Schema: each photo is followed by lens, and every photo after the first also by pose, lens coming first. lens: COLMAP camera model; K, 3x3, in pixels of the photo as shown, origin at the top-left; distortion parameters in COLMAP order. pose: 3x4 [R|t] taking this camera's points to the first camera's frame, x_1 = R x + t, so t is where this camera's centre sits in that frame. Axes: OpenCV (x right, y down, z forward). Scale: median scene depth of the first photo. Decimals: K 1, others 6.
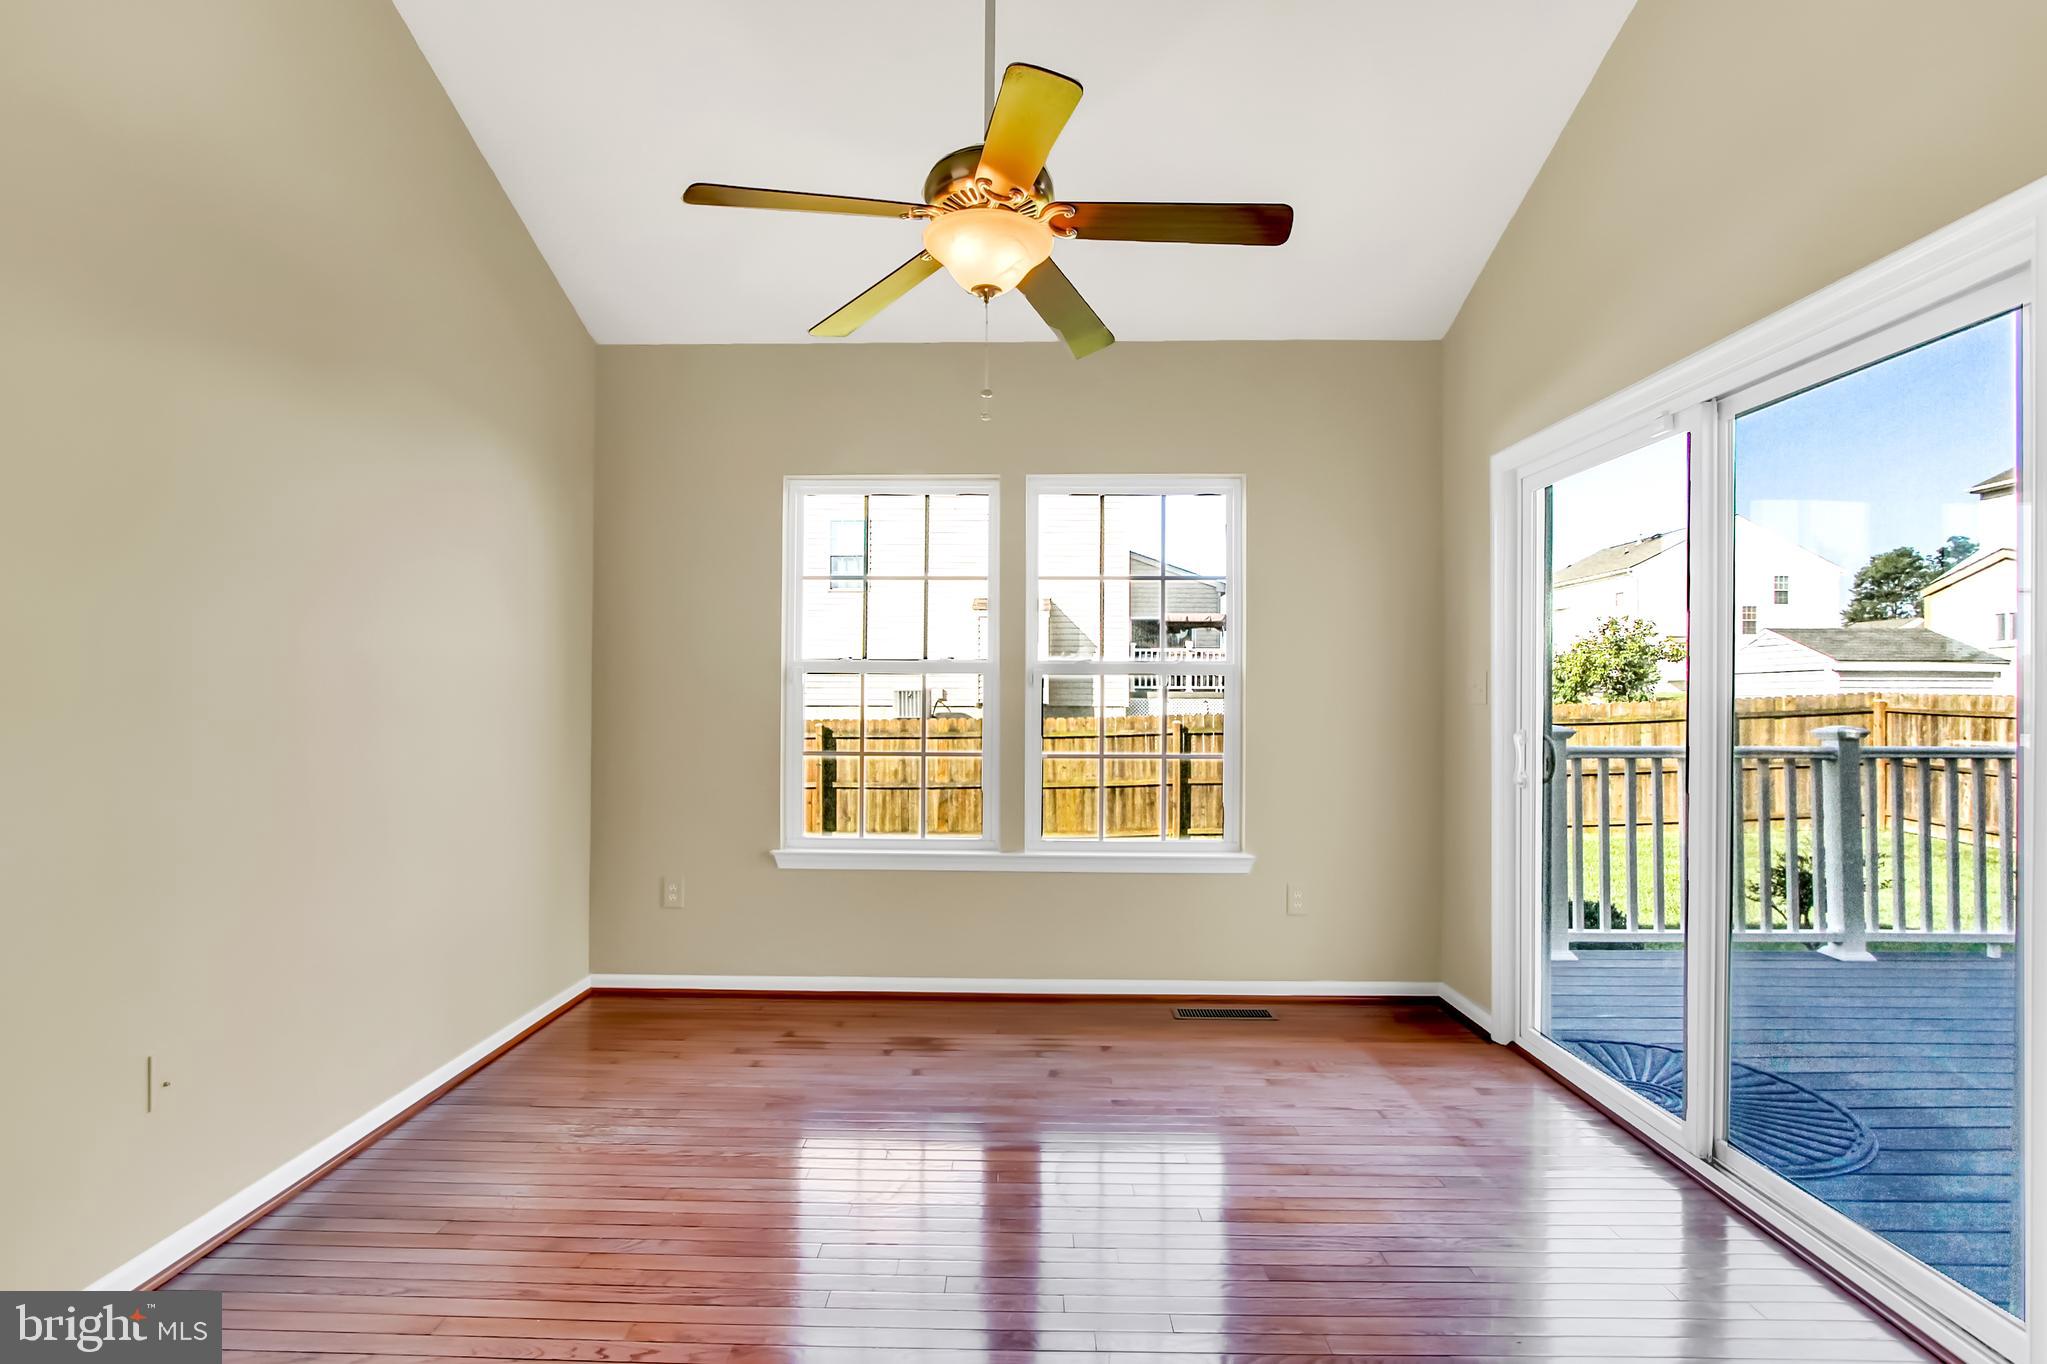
lens RADIAL K [[970.7, 0, 1015.1], [0, 970.7, 696.9], [0, 0, 1]] dist [-0.010715, 0.000186]
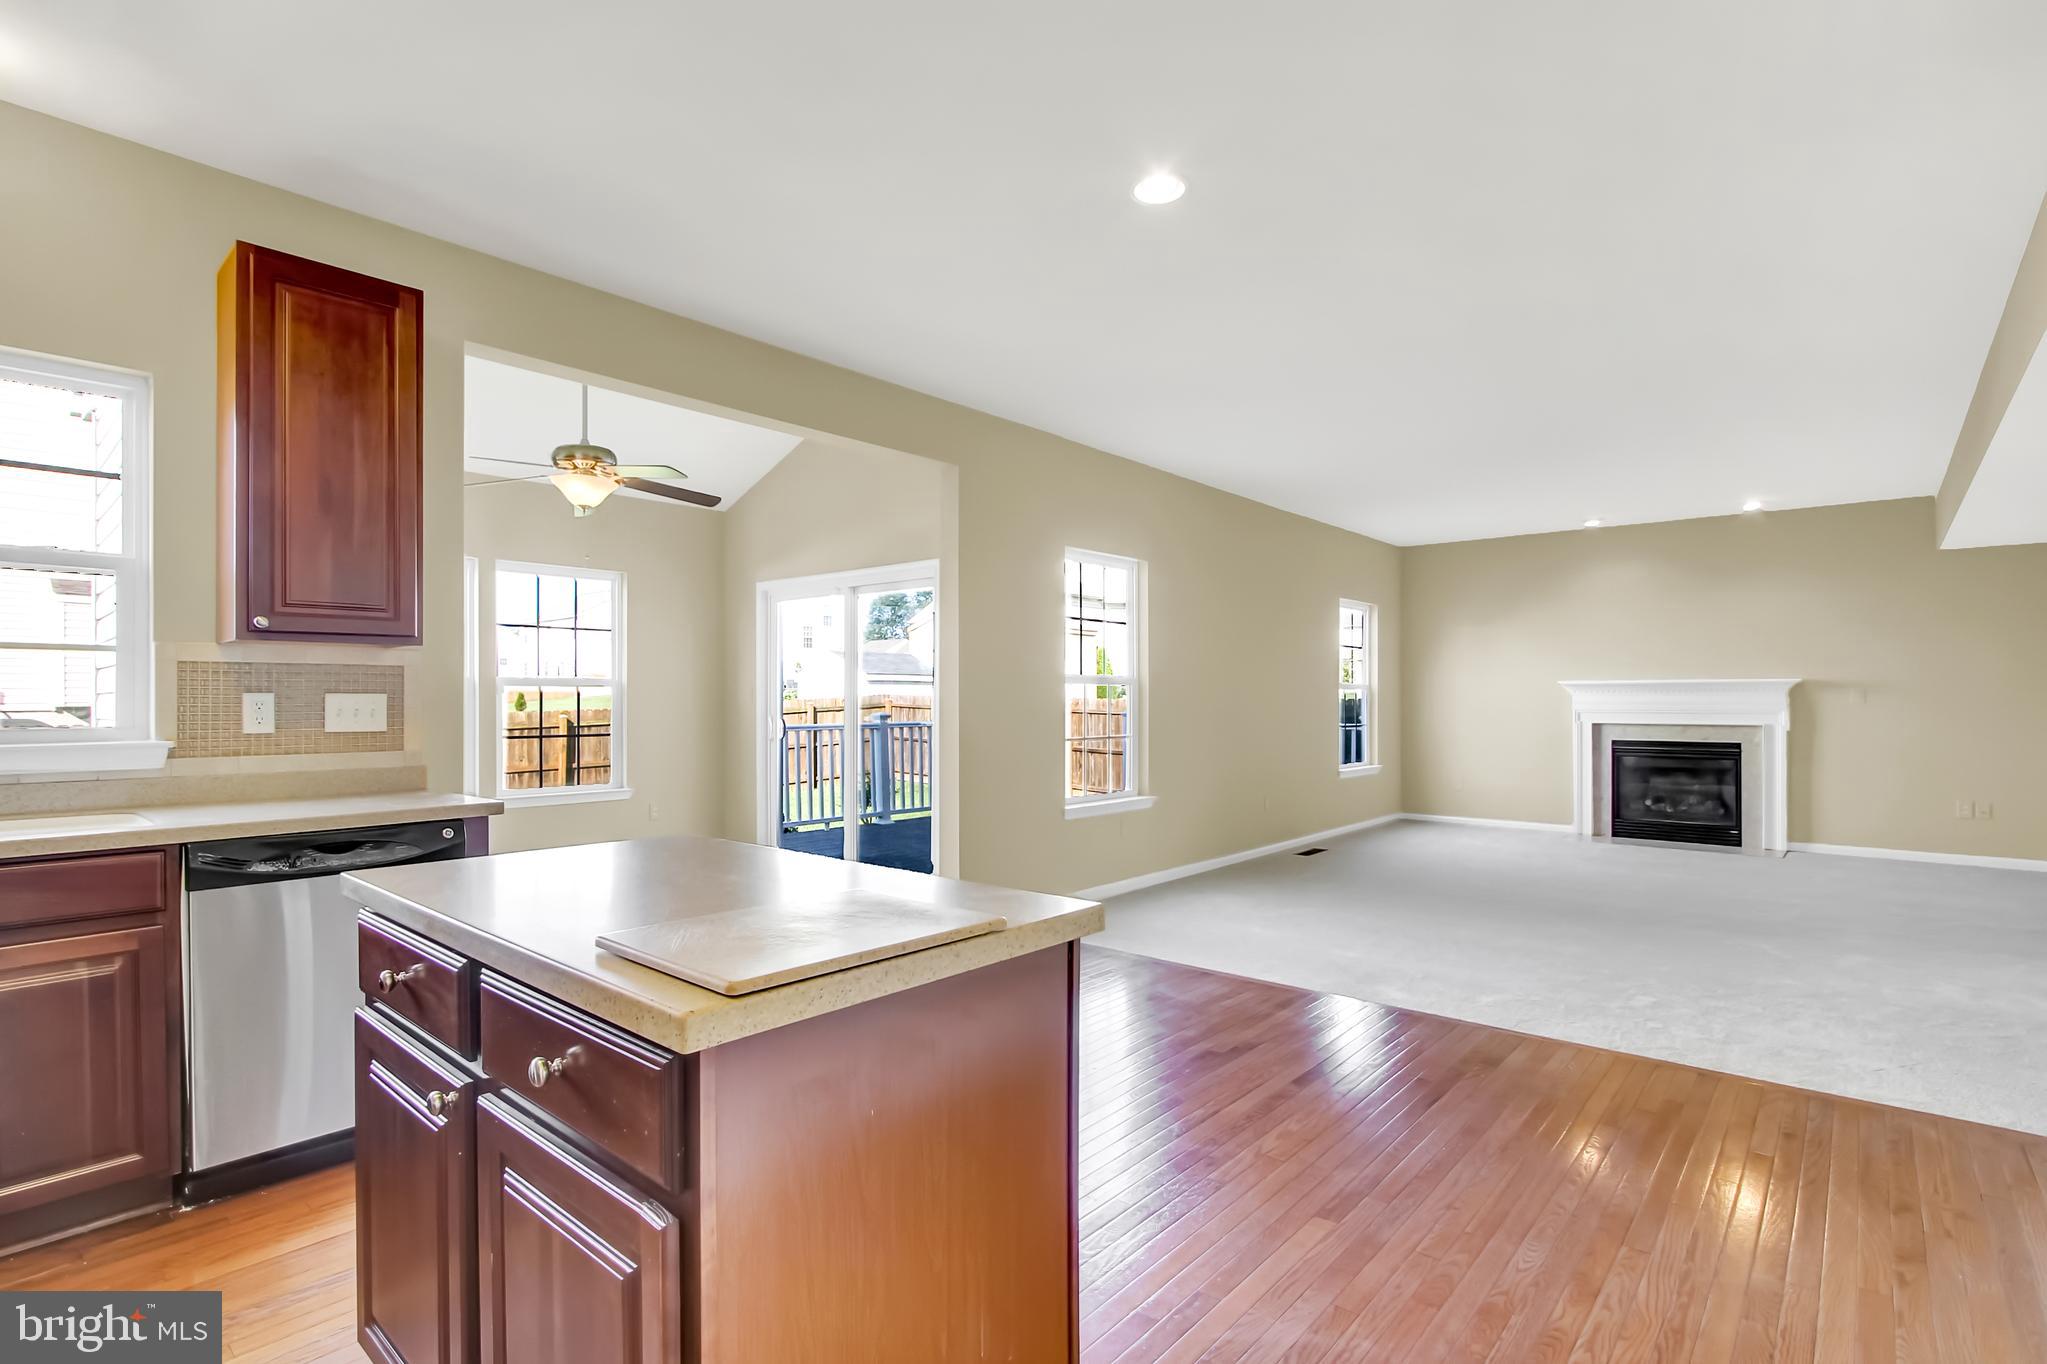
lens RADIAL K [[970.7, 0, 1029.3], [0, 970.7, 701.6], [0, 0, 1]] dist [-0.010715, 0.000186]
pose [[0.636355, -0.005924, 0.771374, -0.375245], [0.002793, 0.999982, 0.005375, -0.001223], [-0.771392, -0.001266, 0.636359, -0.392141]]
